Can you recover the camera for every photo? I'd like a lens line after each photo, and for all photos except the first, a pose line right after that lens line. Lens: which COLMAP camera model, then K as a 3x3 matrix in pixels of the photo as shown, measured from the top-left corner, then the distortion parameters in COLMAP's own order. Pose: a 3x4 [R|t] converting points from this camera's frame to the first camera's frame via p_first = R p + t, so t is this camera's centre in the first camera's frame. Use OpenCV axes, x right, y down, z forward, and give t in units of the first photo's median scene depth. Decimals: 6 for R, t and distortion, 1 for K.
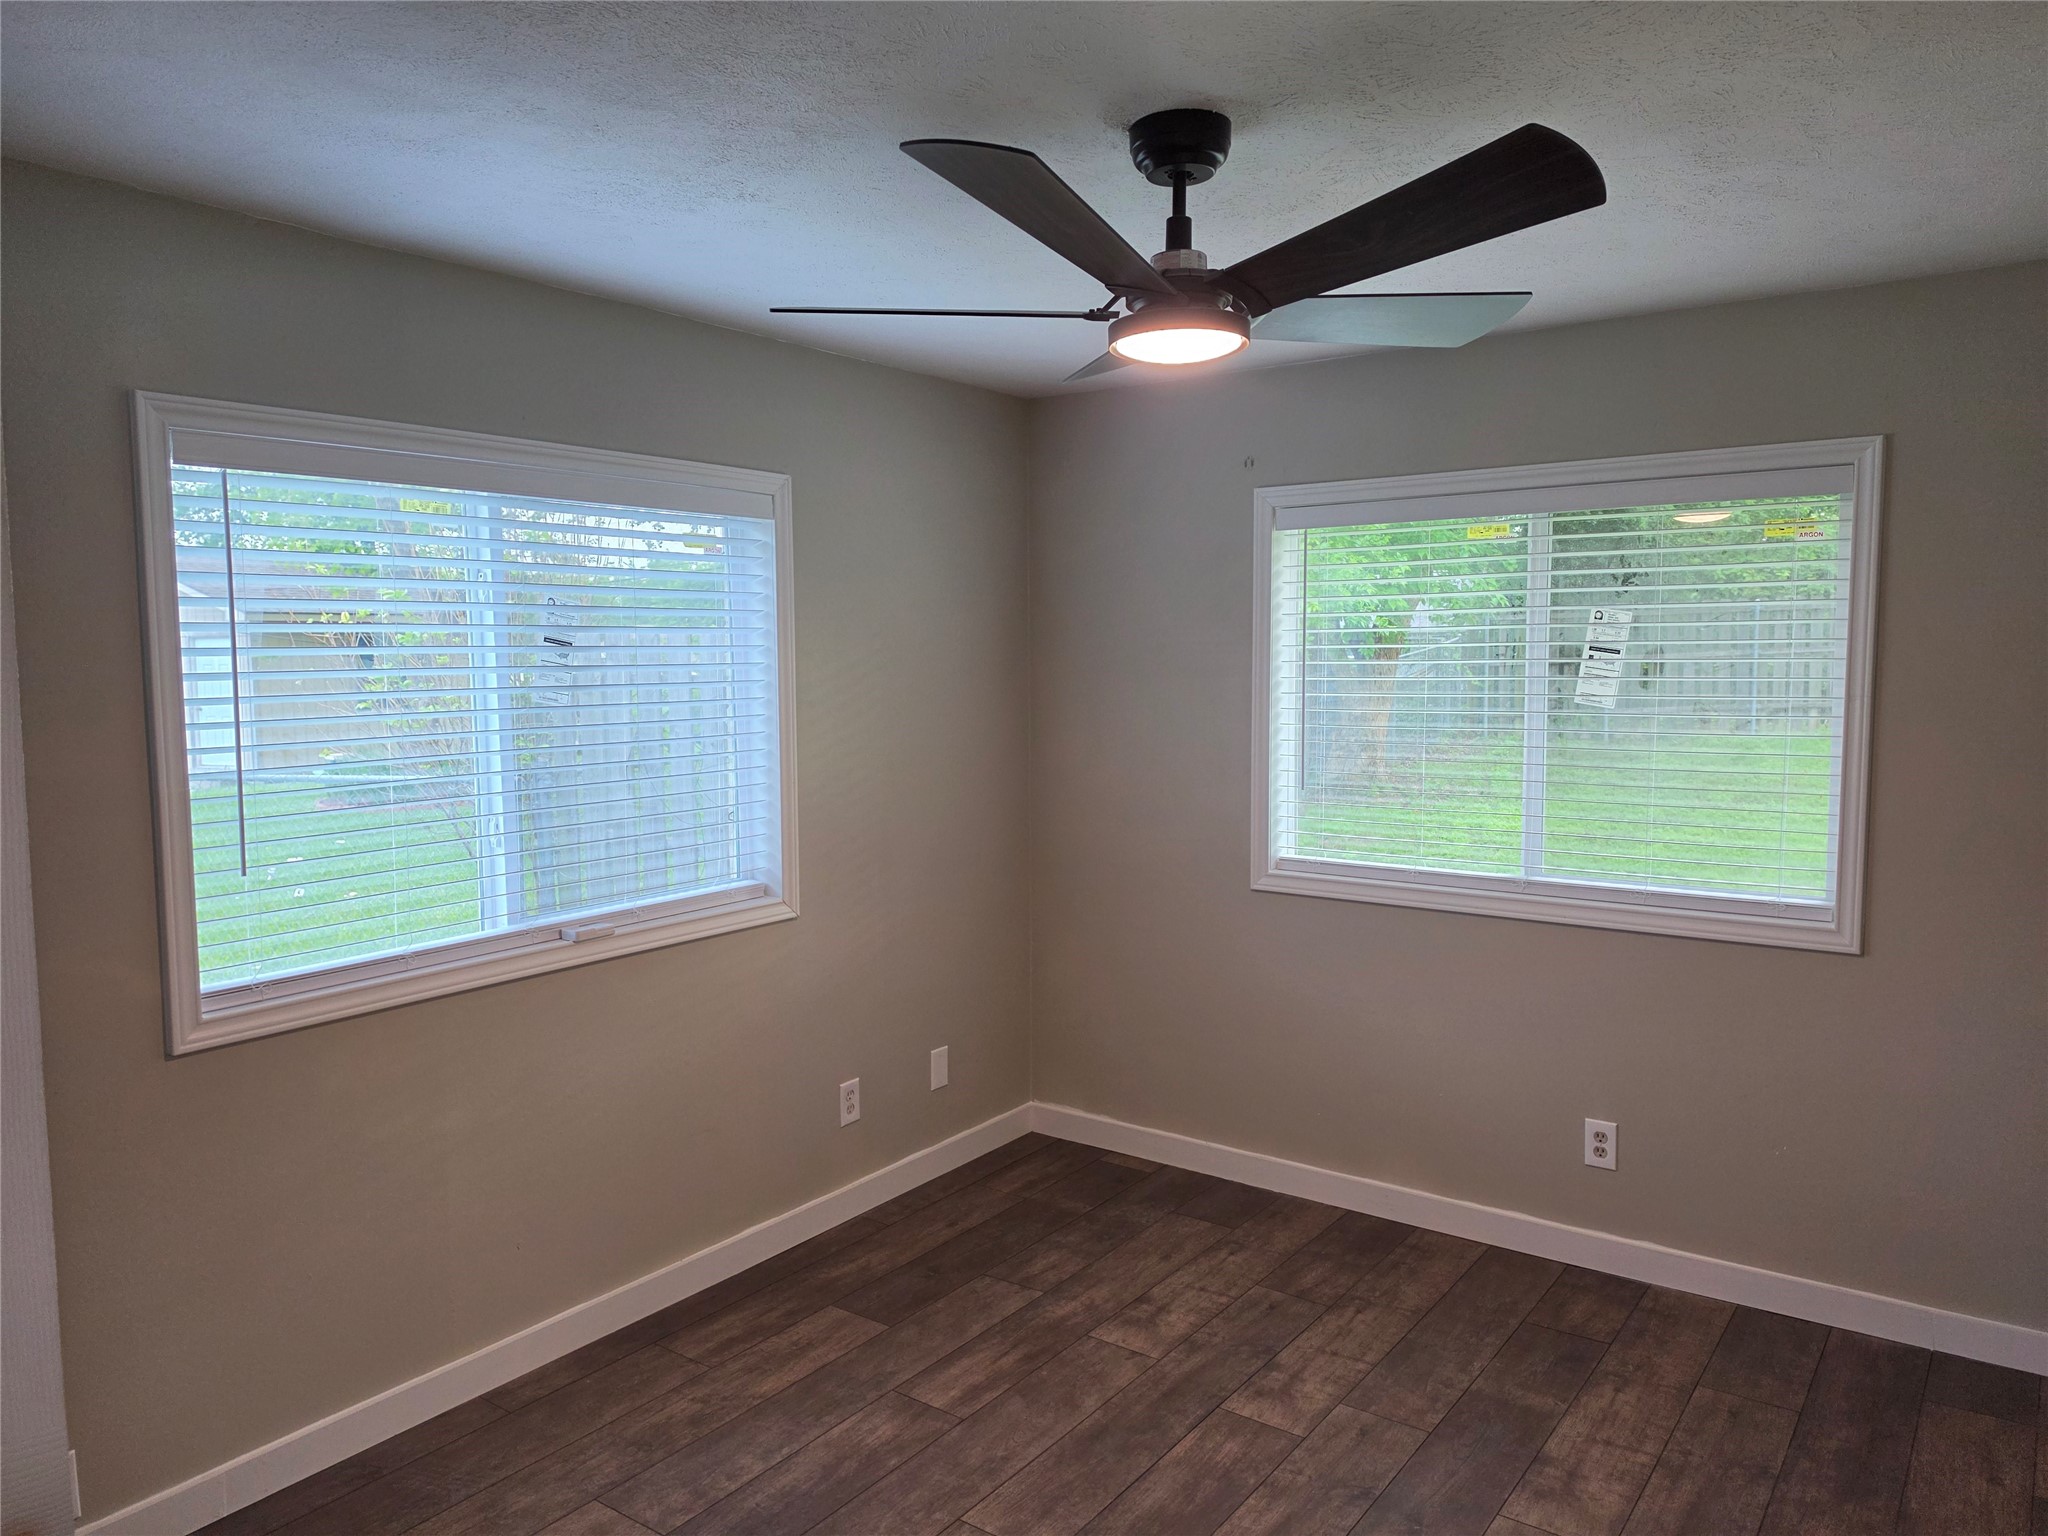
lens RADIAL K [[1433.2, 0, 1049.6], [0, 1433.2, 765.9], [0, 0, 1]] dist [0.033688, -0.002238]
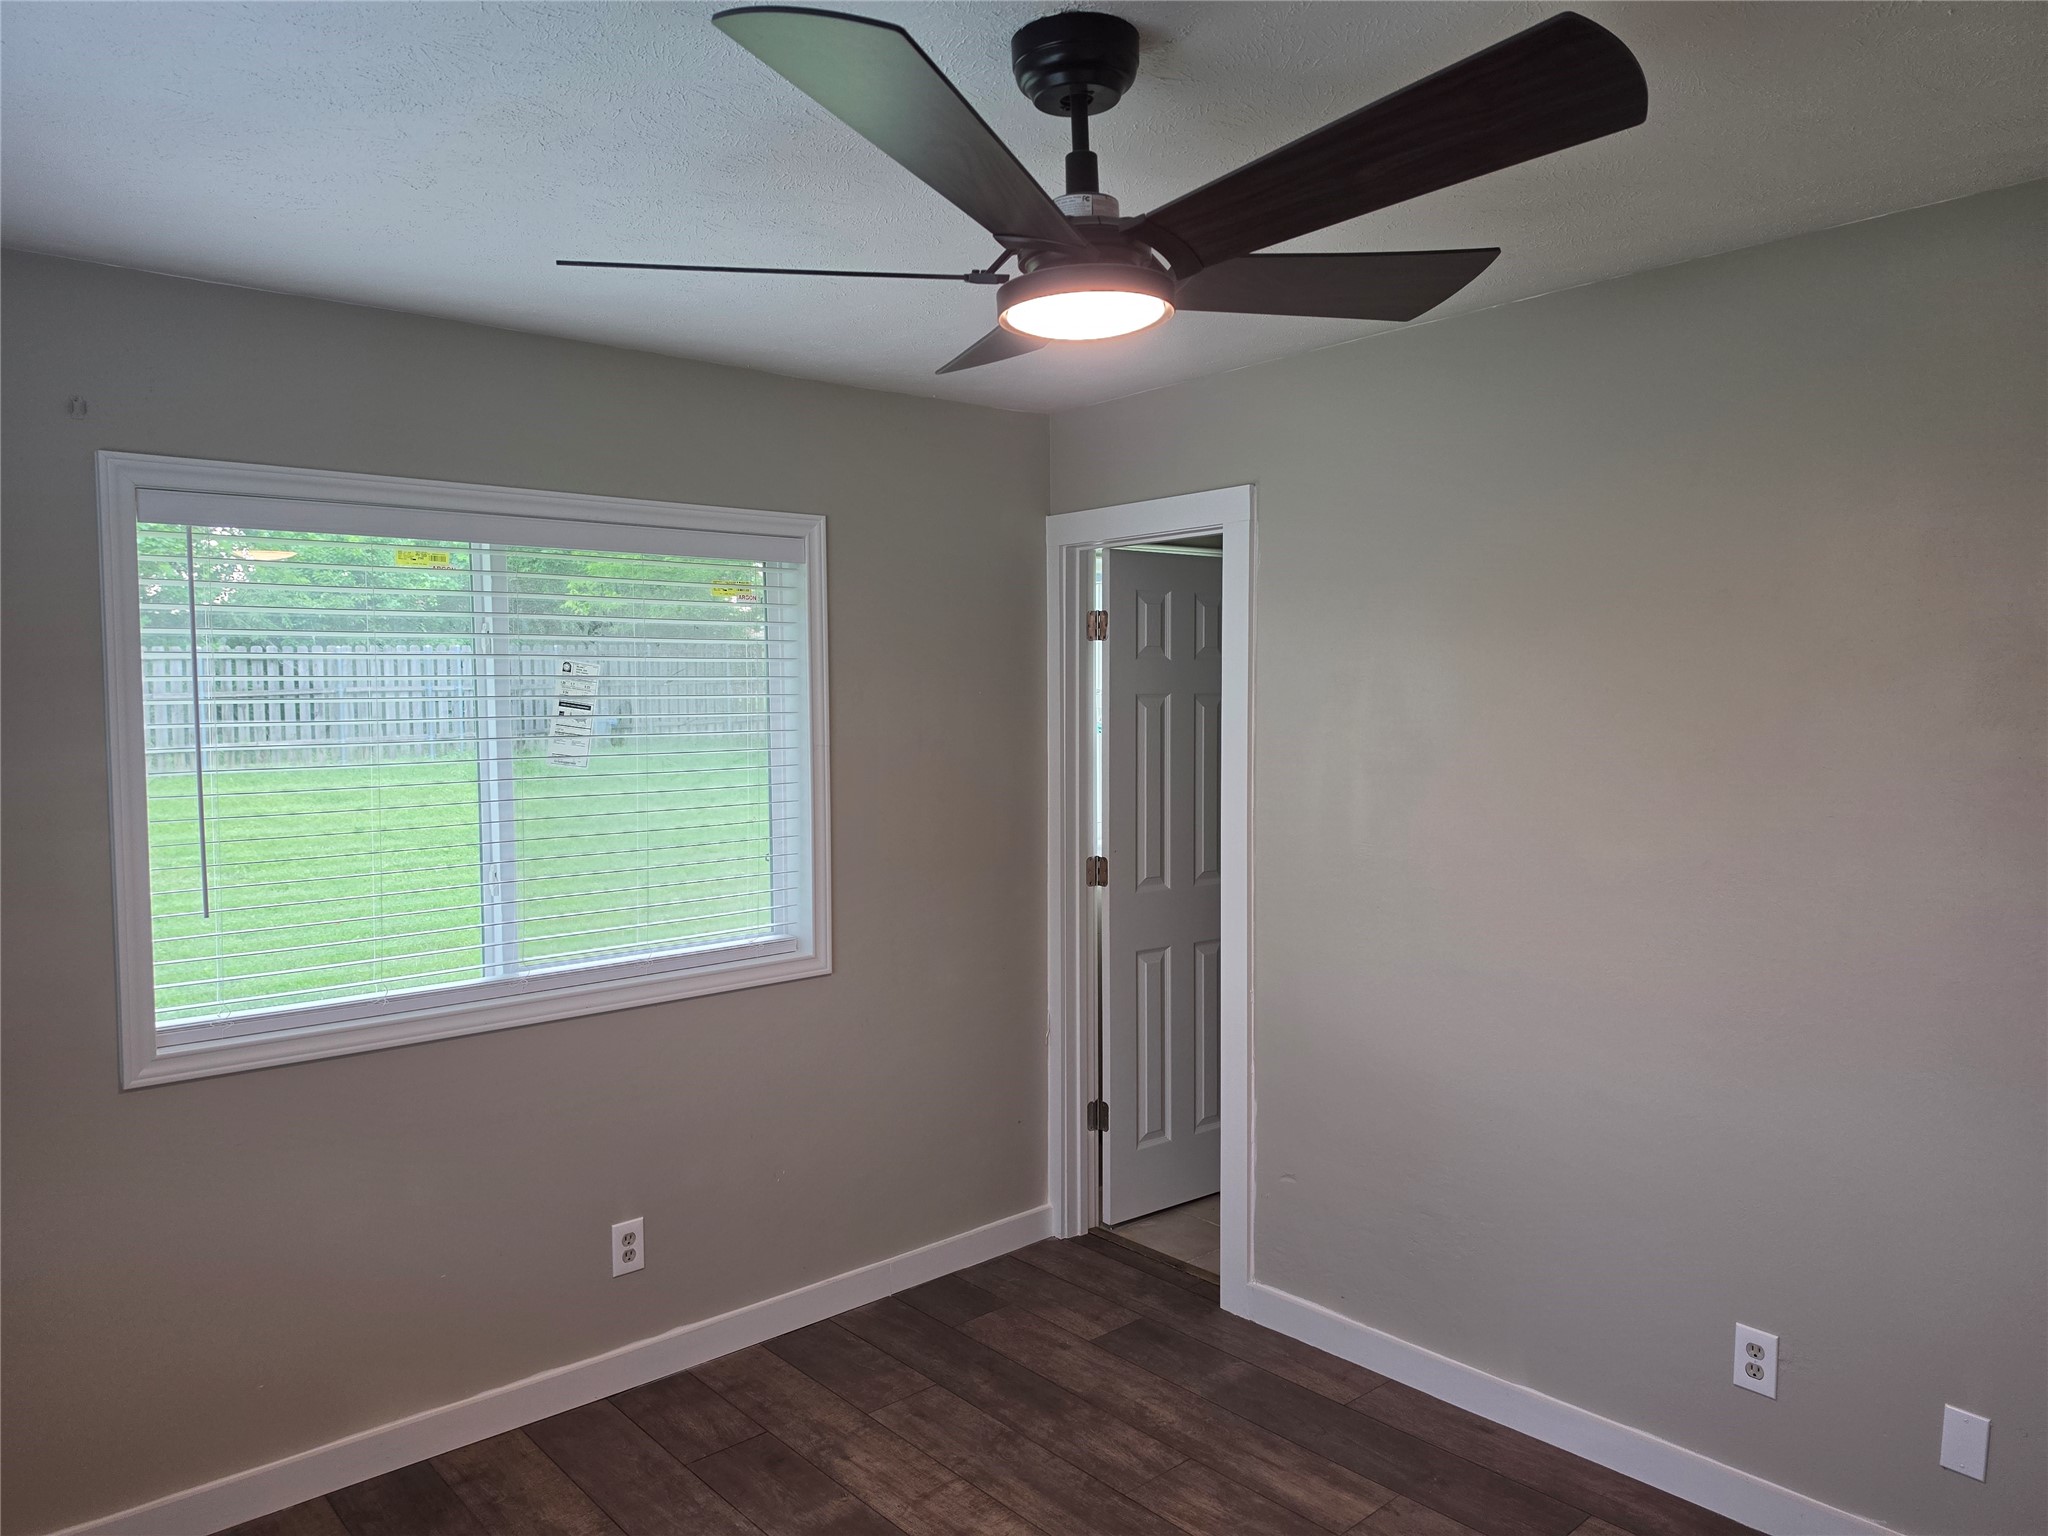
lens RADIAL K [[1433.2, 0, 1049.6], [0, 1433.2, 765.9], [0, 0, 1]] dist [0.033688, -0.002238]
pose [[0.231408, -0.050961, 0.971521, -0.463548], [0.075930, 0.996527, 0.034187, -0.056093], [-0.969889, 0.065857, 0.234474, 0.551860]]
